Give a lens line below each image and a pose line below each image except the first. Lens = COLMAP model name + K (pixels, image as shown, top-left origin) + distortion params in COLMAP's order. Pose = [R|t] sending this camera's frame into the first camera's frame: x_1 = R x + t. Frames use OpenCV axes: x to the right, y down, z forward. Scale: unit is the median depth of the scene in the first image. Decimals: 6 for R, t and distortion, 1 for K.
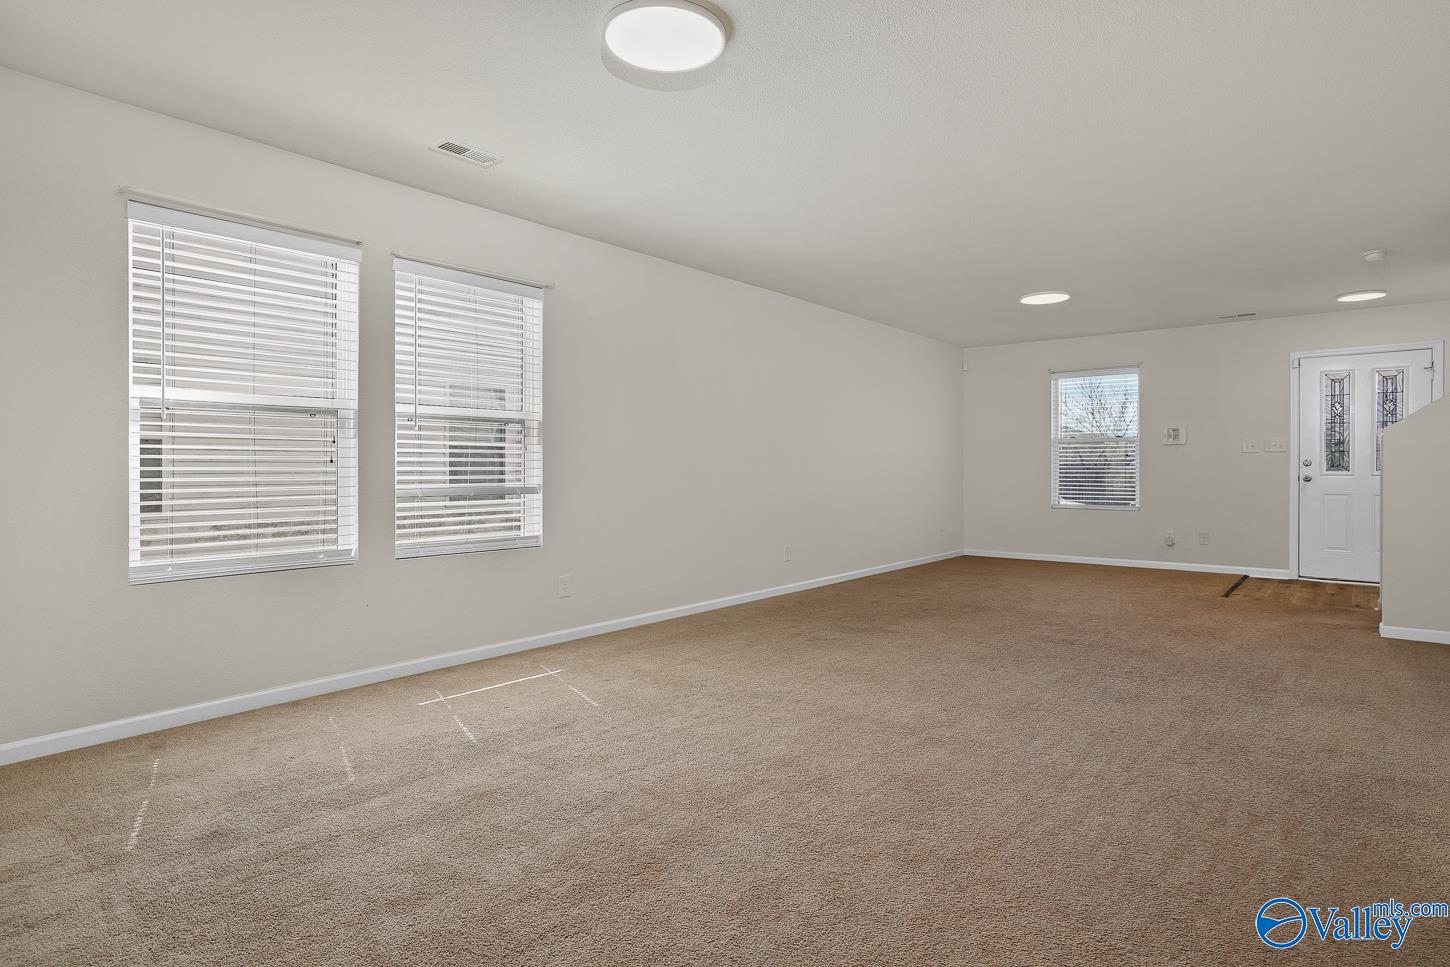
lens RADIAL K [[787.2, 0, 726.7], [0, 787.2, 470.2], [0, 0, 1]] dist [-0.003148, 0.000087]
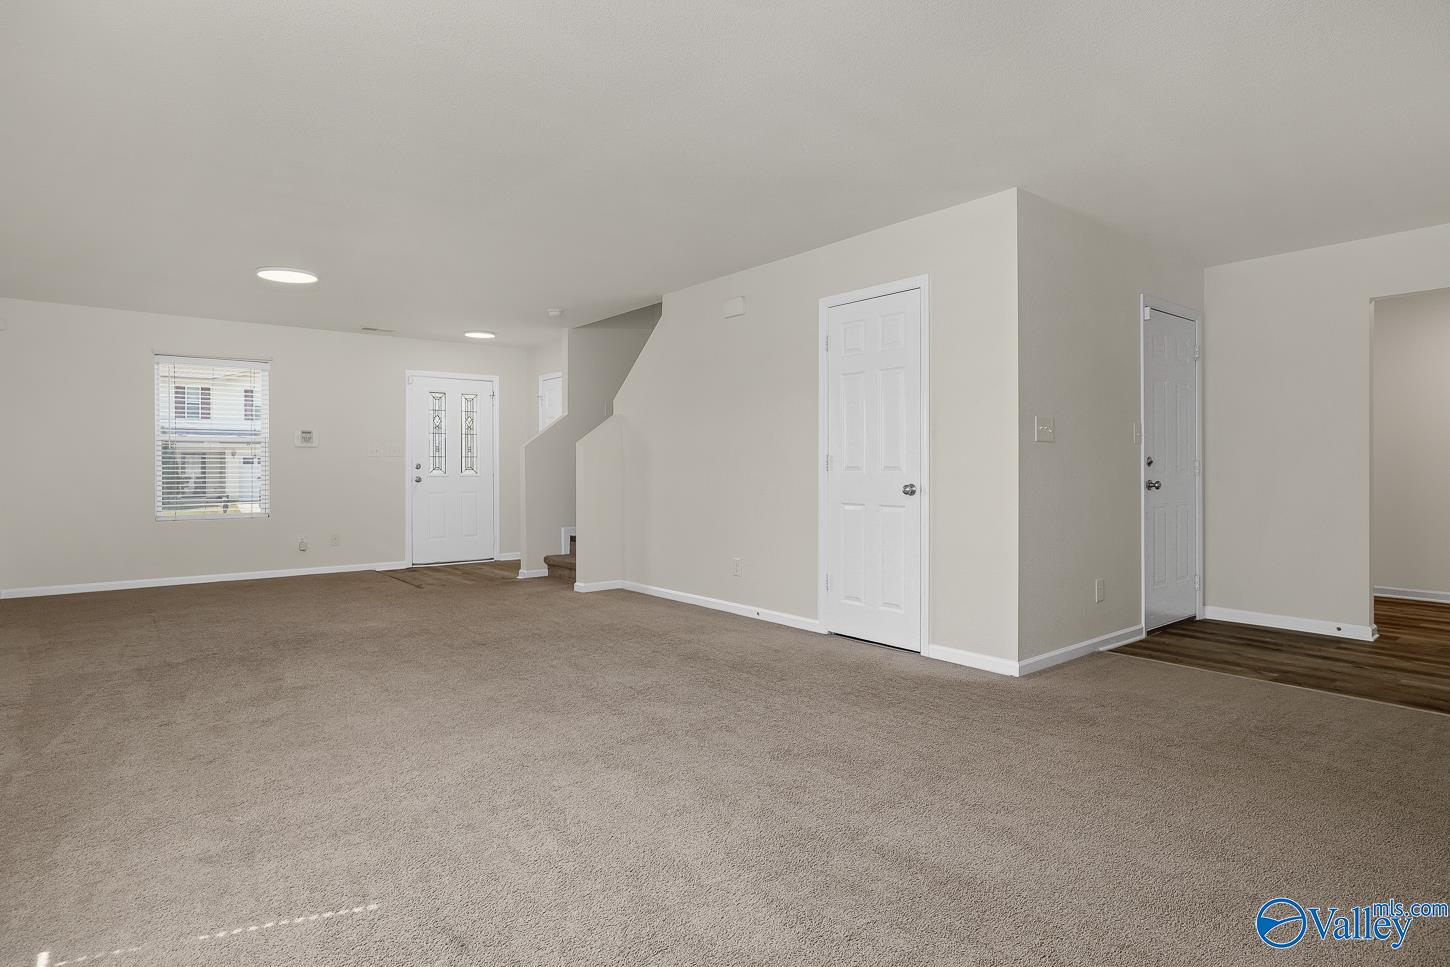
lens RADIAL K [[787.2, 0, 726.7], [0, 787.2, 470.2], [0, 0, 1]] dist [-0.003148, 0.000087]
pose [[0.203602, -0.005528, 0.979038, -0.345416], [0.008516, 0.999956, 0.003875, -0.004074], [-0.979017, 0.007549, 0.203640, 0.339662]]
